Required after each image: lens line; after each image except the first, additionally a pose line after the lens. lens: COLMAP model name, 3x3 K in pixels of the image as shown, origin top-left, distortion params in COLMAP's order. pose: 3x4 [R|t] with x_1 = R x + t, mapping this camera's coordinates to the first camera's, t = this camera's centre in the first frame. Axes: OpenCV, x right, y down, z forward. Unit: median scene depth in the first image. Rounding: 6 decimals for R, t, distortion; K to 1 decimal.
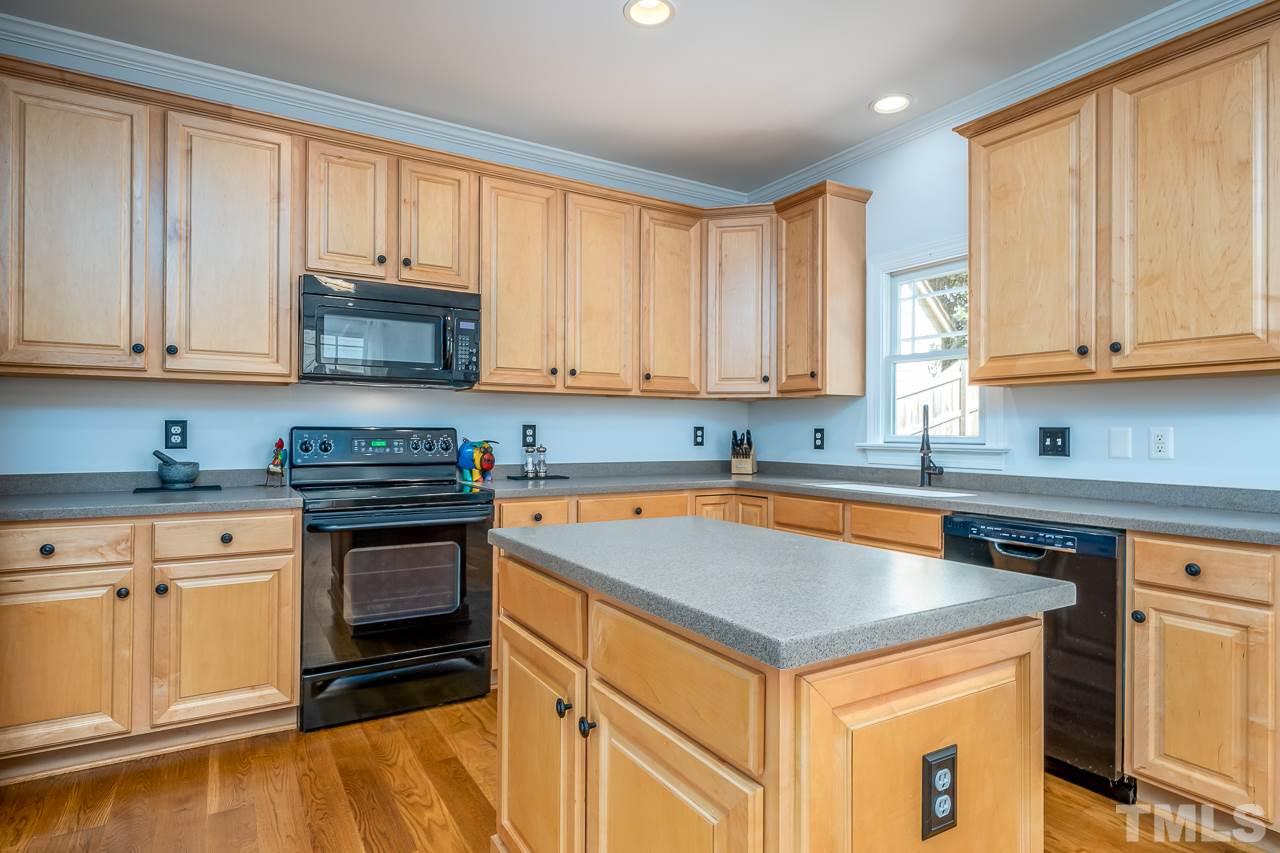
lens RADIAL K [[621.3, 0, 642.0], [0, 621.3, 428.6], [0, 0, 1]] dist [0.003265, 0.000593]
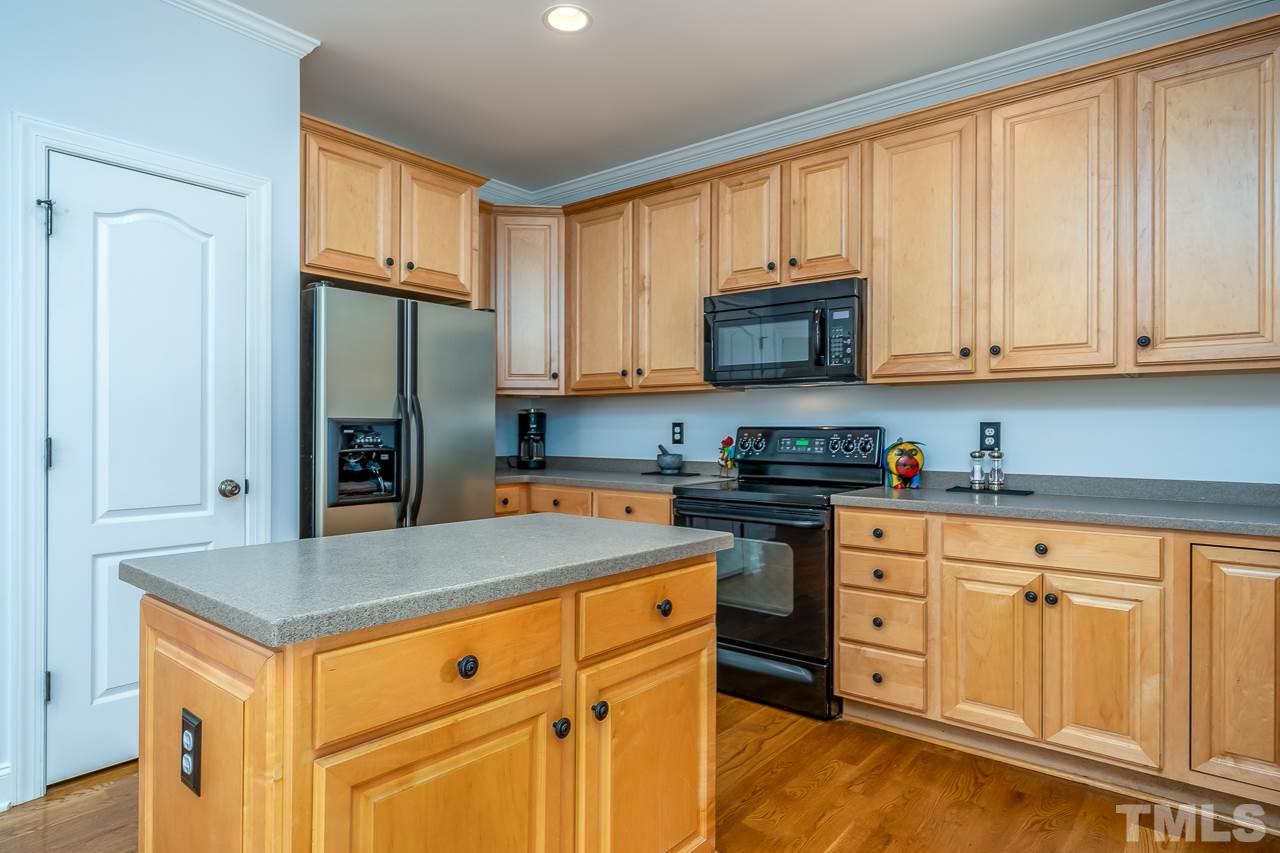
lens RADIAL K [[710.5, 0, 630.9], [0, 710.5, 421.2], [0, 0, 1]] dist [-0.000508, 0.003098]
pose [[0.378957, -0.014681, -0.925298, 0.538652], [0.002693, 0.999887, -0.014761, 0.005379], [0.925410, 0.003102, 0.378954, 0.299187]]
